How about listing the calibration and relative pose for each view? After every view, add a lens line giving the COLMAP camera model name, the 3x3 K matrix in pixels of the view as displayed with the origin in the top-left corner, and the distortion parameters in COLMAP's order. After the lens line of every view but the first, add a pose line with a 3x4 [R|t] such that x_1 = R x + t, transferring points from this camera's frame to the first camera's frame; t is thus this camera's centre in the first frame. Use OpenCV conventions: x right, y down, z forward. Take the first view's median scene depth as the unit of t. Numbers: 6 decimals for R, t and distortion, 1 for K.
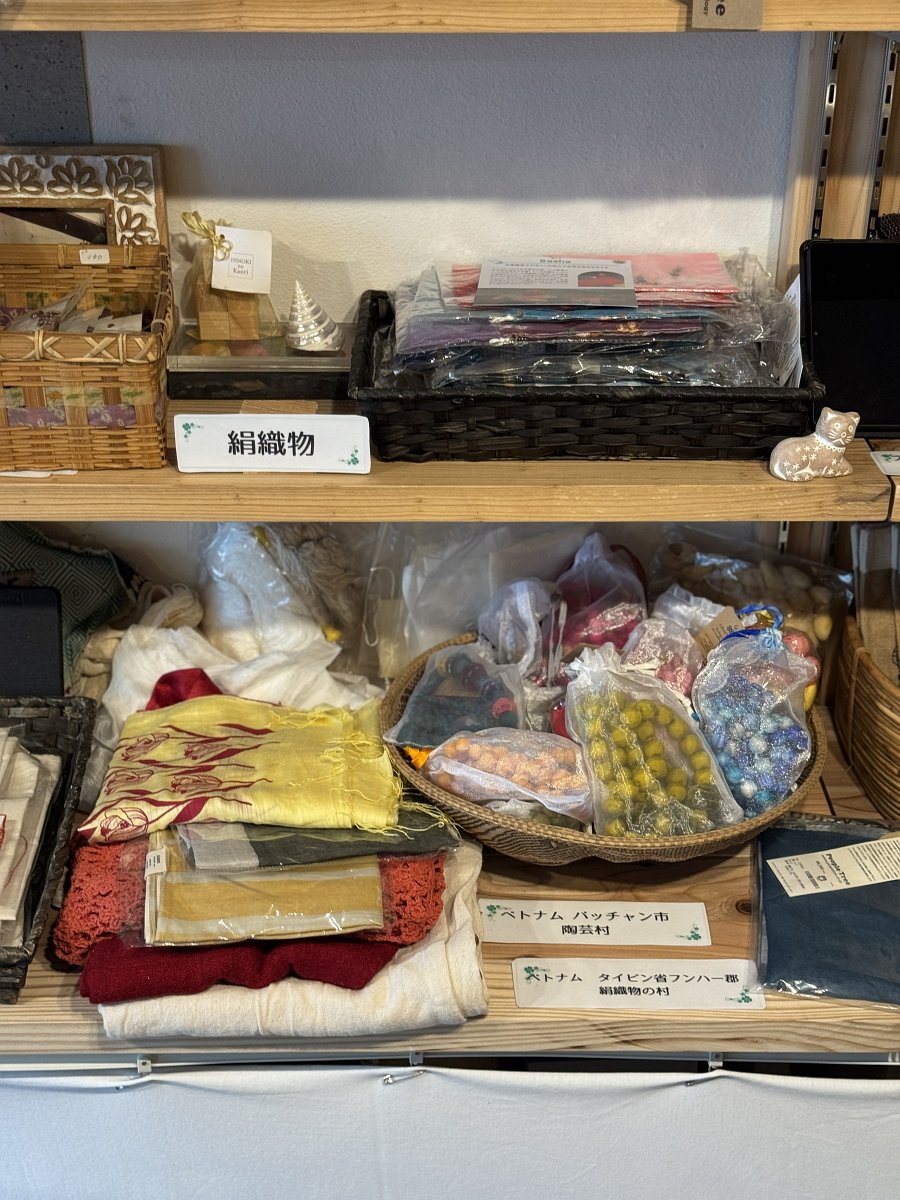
lens RADIAL K [[1724.9, 0, 450.0], [0, 1724.9, 600.0], [0, 0, 1]] dist [0.112208, -0.018530]
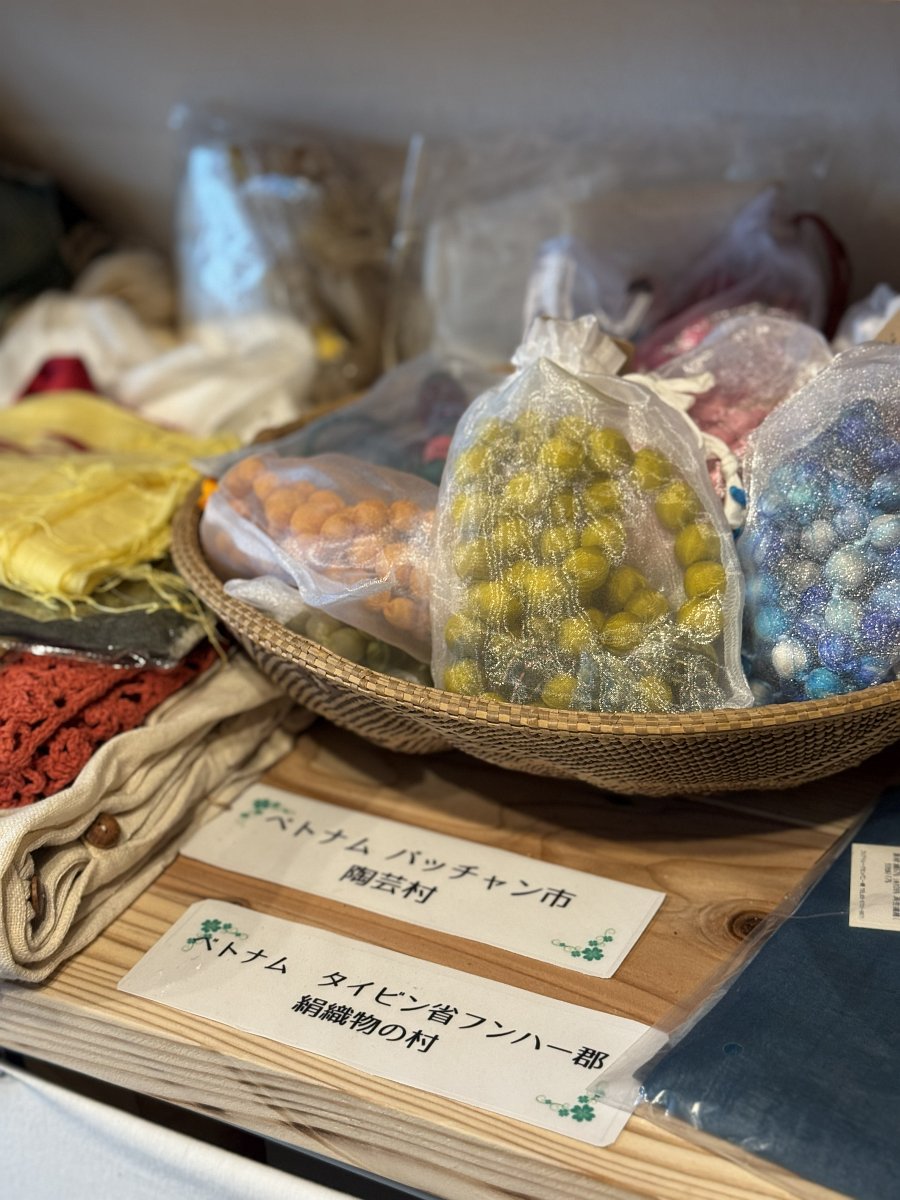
lens RADIAL K [[1724.9, 0, 450.0], [0, 1724.9, 600.0], [0, 0, 1]] dist [0.112208, -0.018530]
pose [[0.886164, 0.162681, -0.433876, 0.286143], [-0.167185, 0.985526, 0.028059, 0.097729], [0.432161, 0.047673, 0.900536, 0.576560]]
